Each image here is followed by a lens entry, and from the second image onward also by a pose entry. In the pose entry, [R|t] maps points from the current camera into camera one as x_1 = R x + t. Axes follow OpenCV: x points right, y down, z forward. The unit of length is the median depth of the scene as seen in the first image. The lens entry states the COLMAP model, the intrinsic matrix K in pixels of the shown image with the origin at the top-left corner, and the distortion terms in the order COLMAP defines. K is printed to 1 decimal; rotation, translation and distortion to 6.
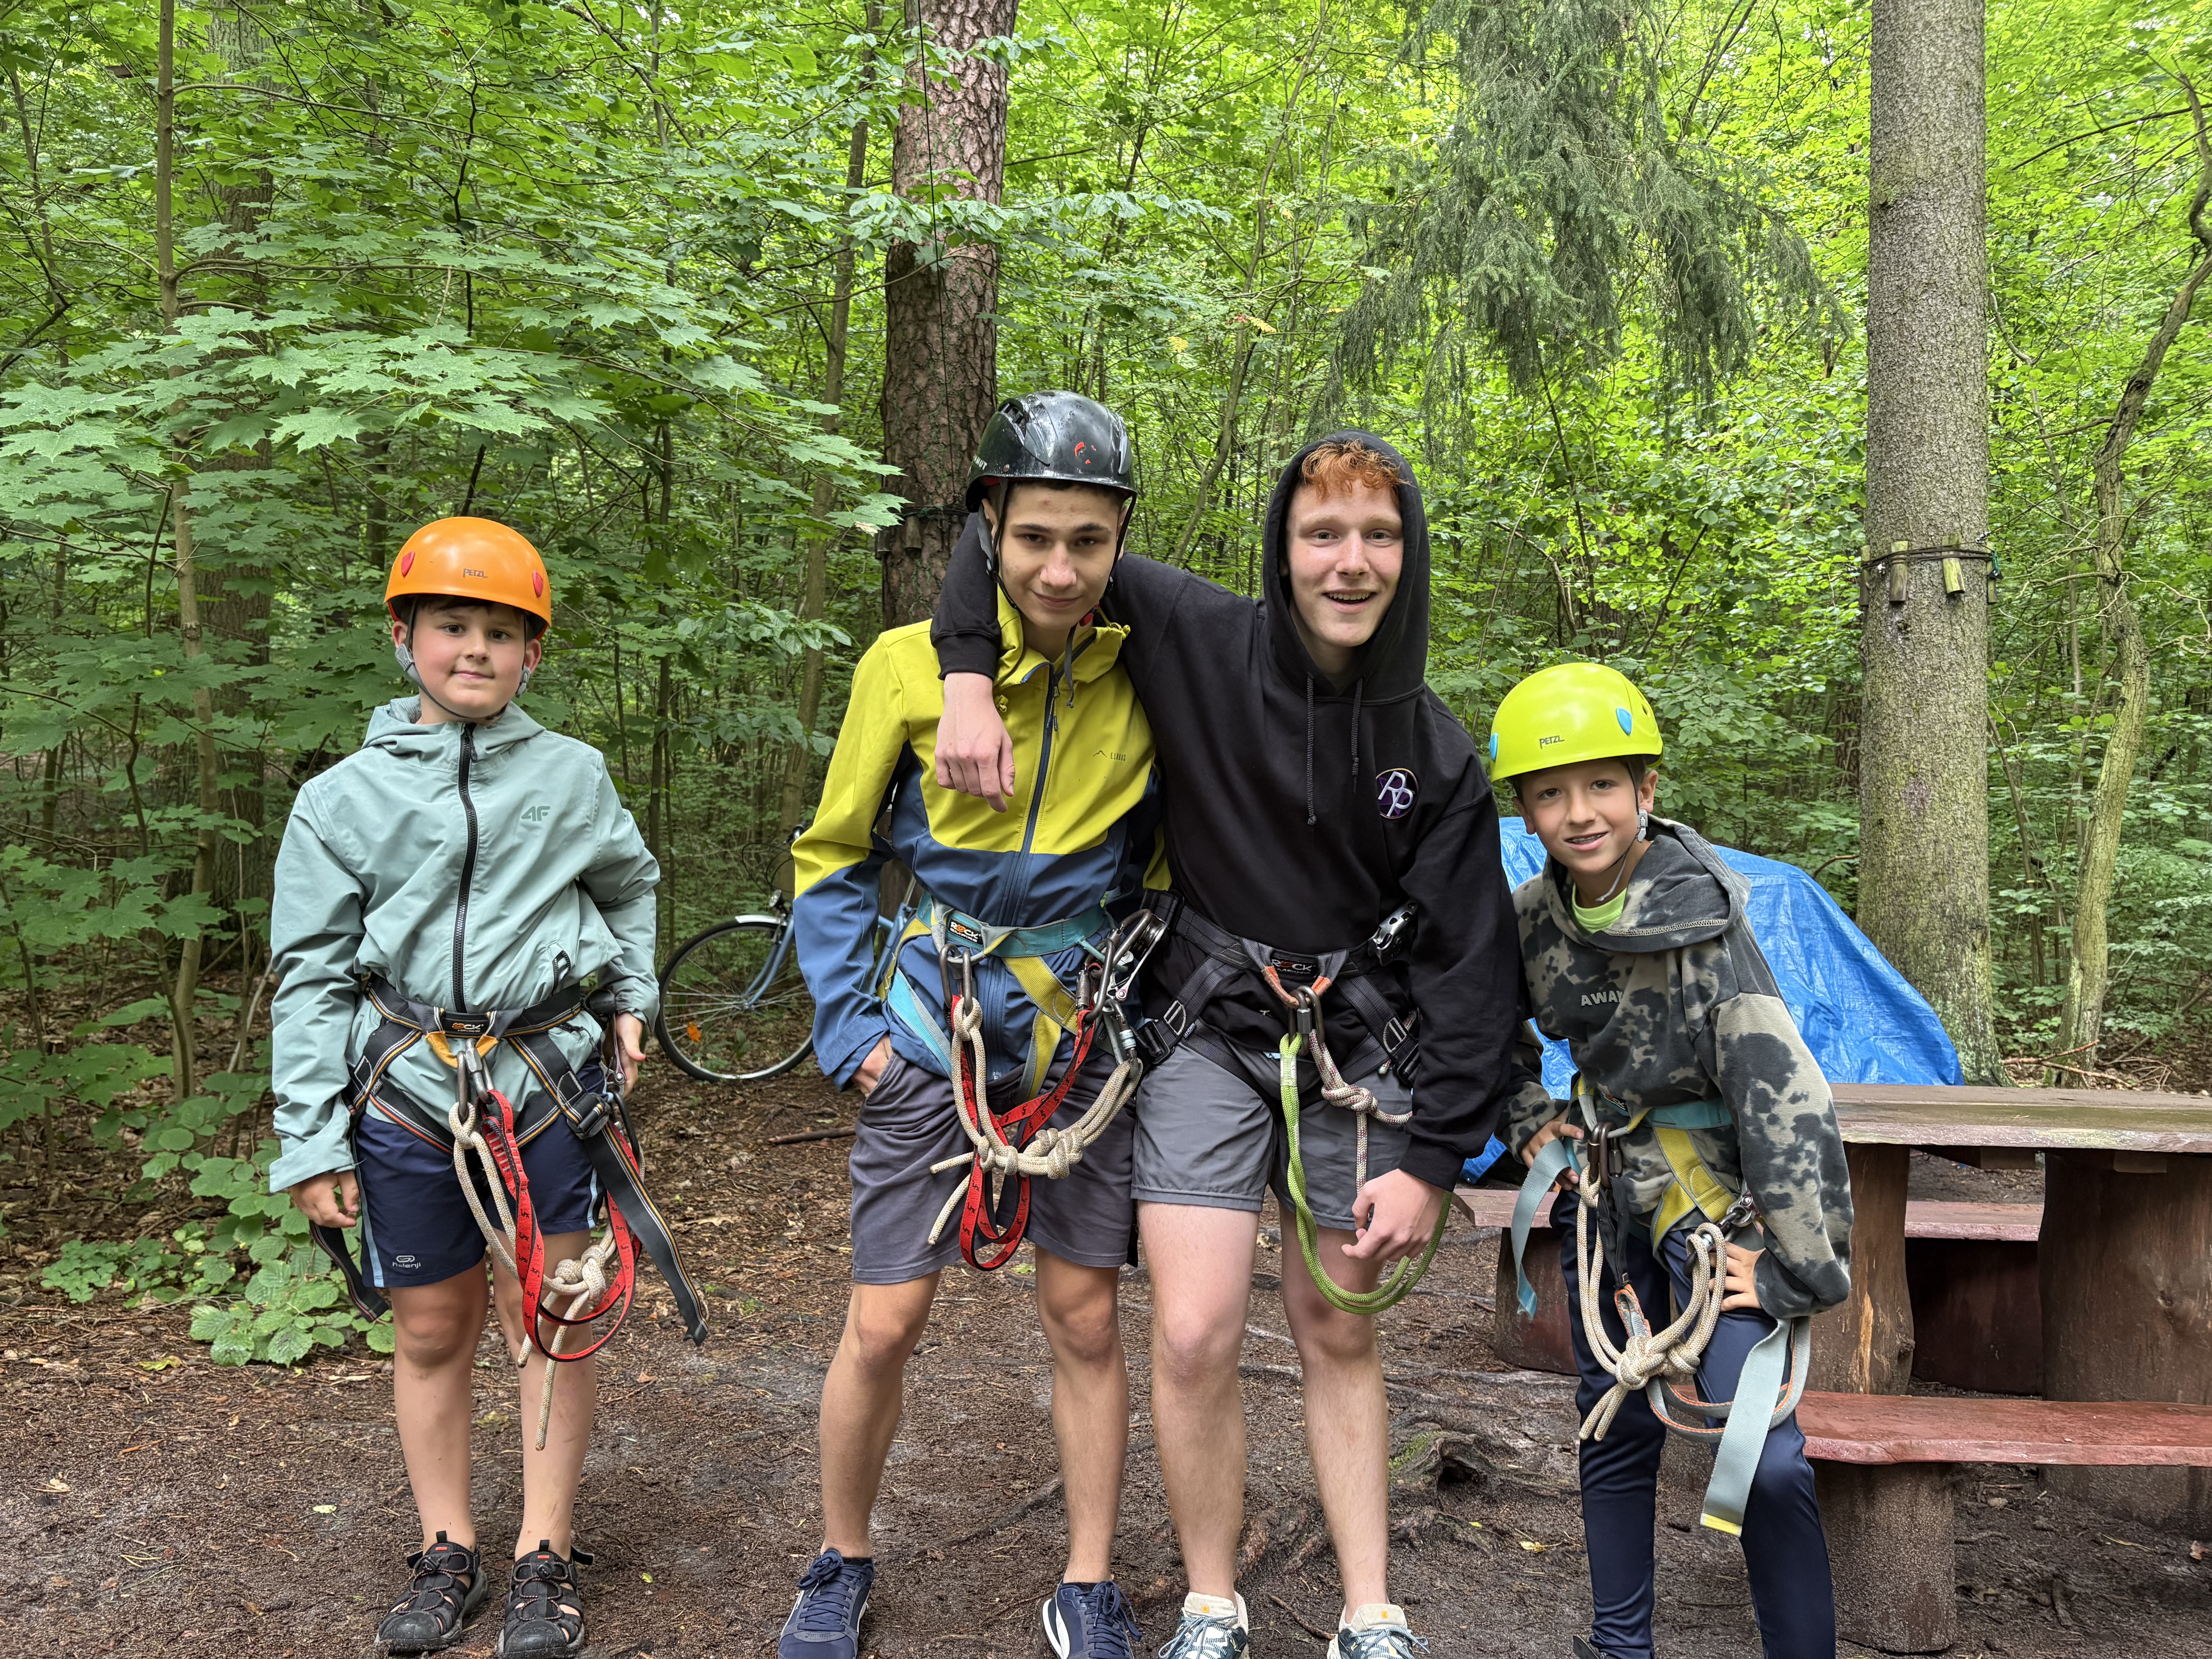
lens RADIAL K [[1683.9, 0, 1106.0], [0, 1683.9, 829.5], [0, 0, 1]] dist [0.054398, -0.052793]
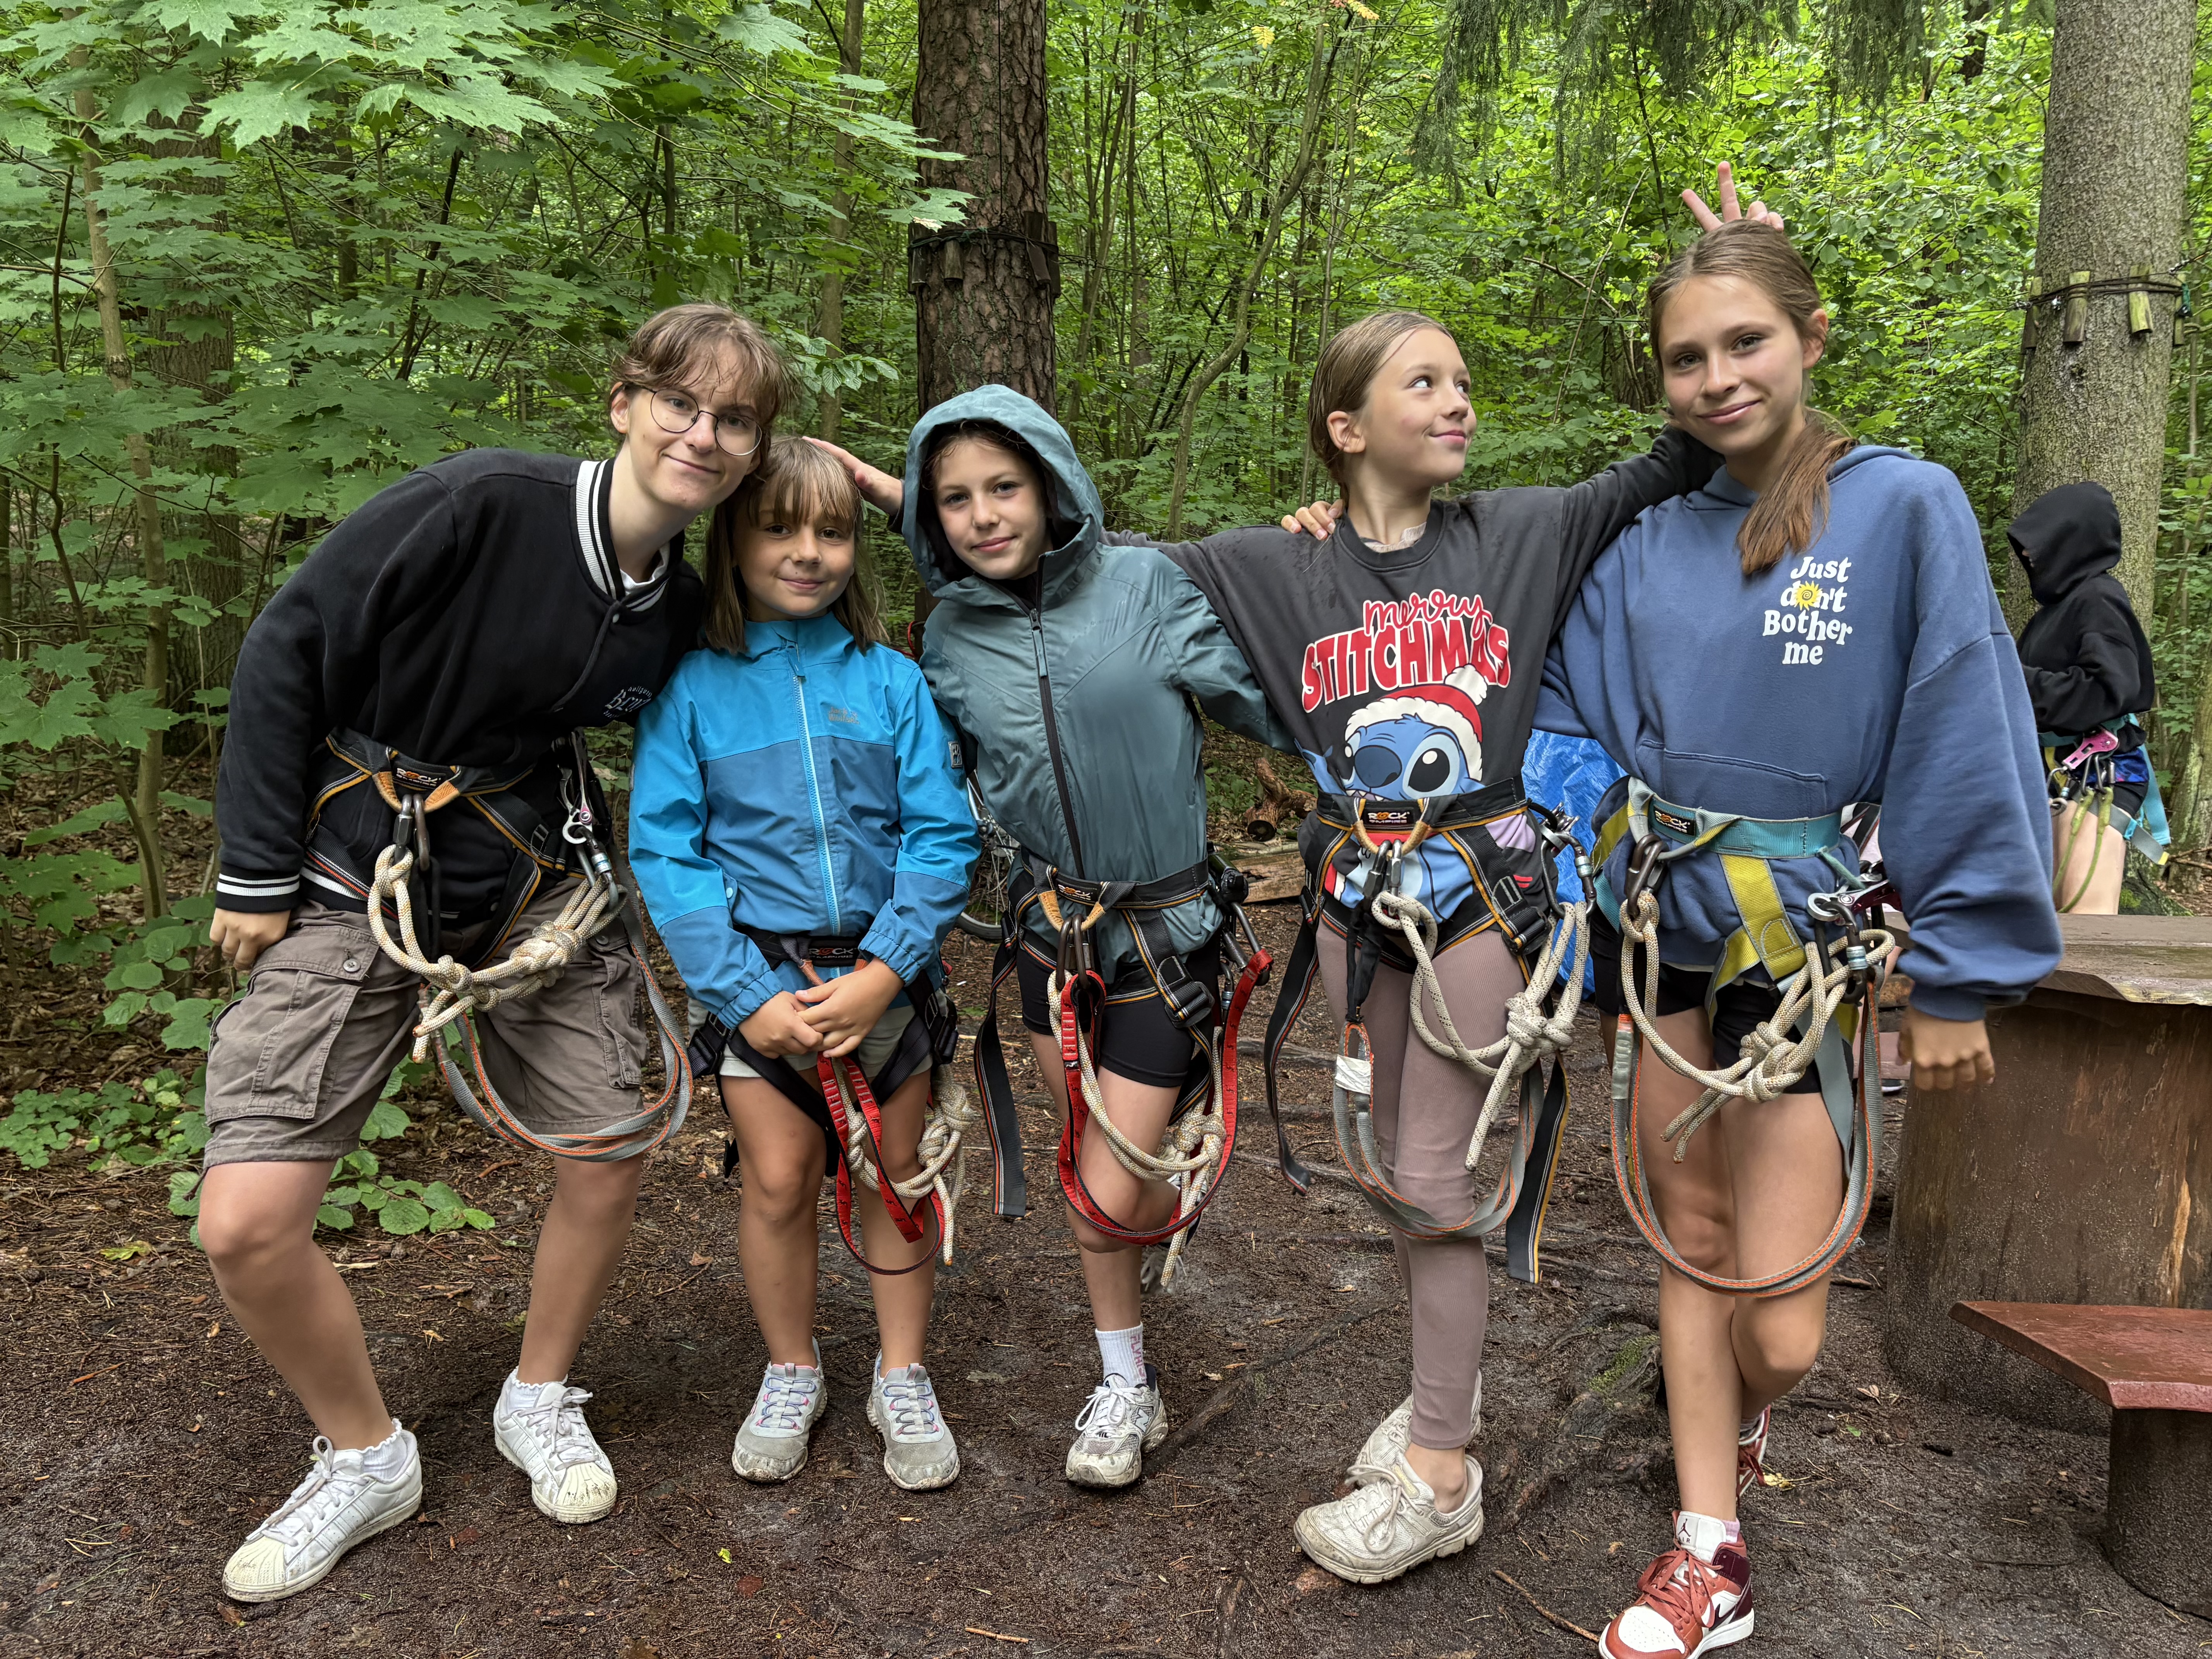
lens RADIAL K [[1765.3, 0, 1106.0], [0, 1765.3, 829.5], [0, 0, 1]] dist [0.051706, -0.058291]
pose [[0.999868, 0.002662, -0.016023, -0.043984], [-0.000622, 0.992024, 0.126045, -0.001961], [0.016231, -0.126019, 0.991895, 0.120979]]
